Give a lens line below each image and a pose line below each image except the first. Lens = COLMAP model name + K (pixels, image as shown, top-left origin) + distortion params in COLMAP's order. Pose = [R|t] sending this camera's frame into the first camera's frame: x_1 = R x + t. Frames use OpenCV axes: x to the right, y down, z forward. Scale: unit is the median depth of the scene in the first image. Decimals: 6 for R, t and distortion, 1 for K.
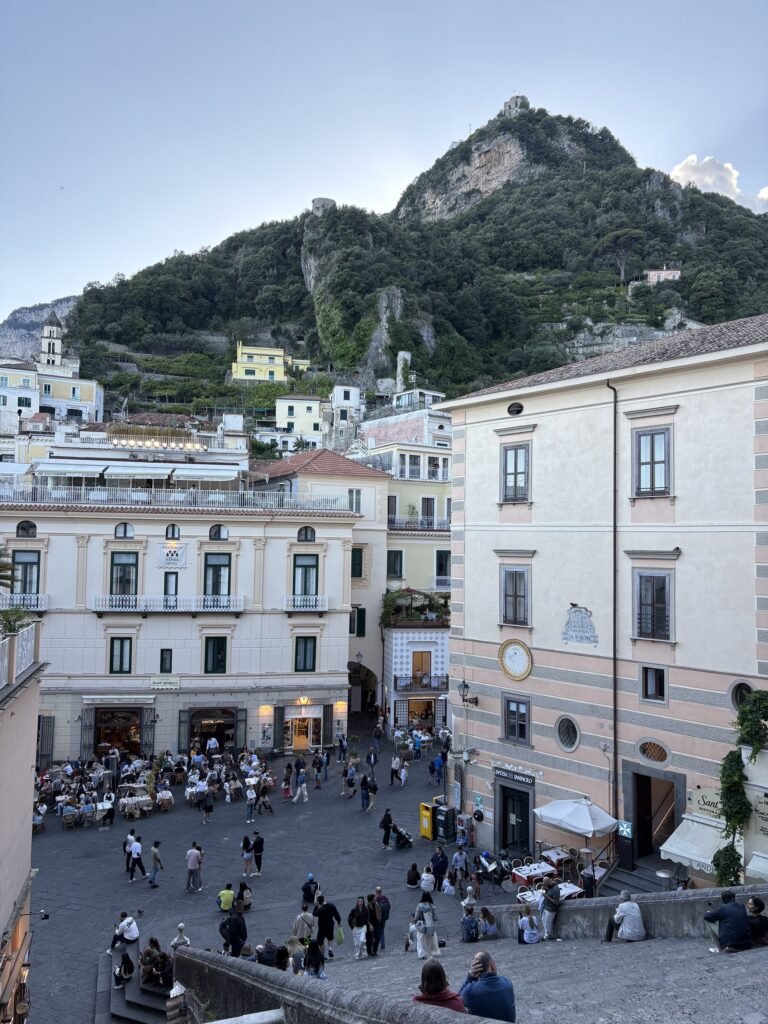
lens RADIAL K [[773.8, 0, 384.9], [0, 773.8, 514.2], [0, 0, 1]] dist [0.012004, 0.002160]
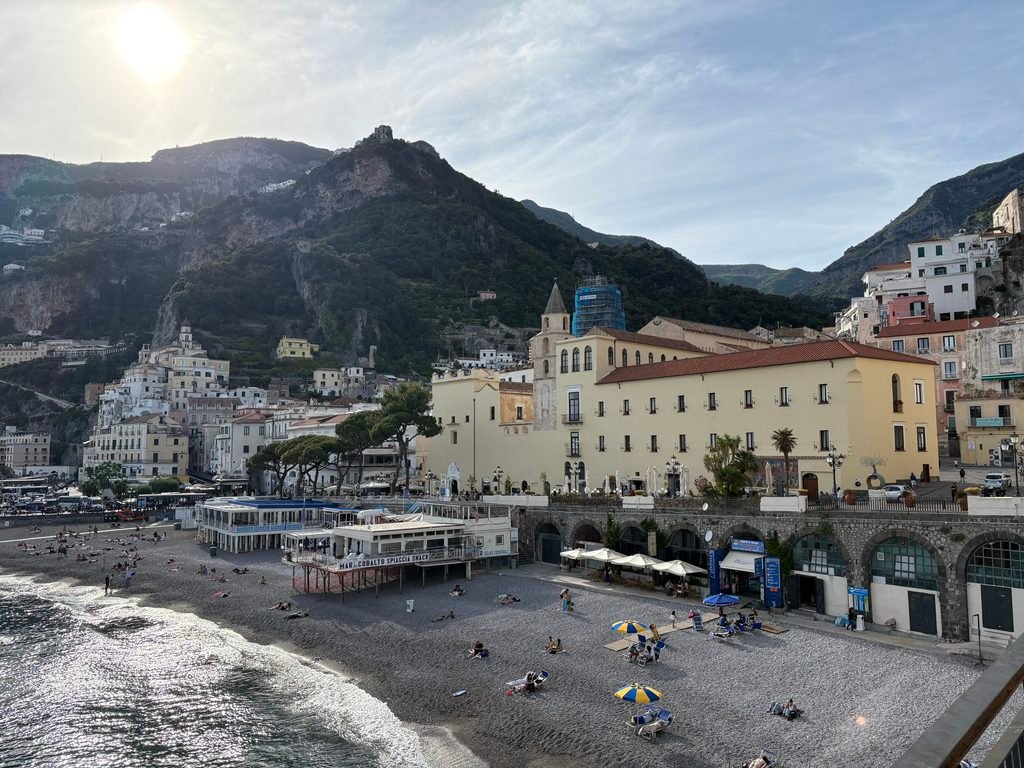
lens RADIAL K [[773.8, 0, 511.5], [0, 773.8, 383.7], [0, 0, 1]] dist [0.012004, 0.002160]
pose [[0.920666, 0.011208, 0.390191, -0.341744], [0.002908, 0.999363, -0.035568, -0.028222], [-0.390341, 0.033881, 0.920047, -0.797352]]
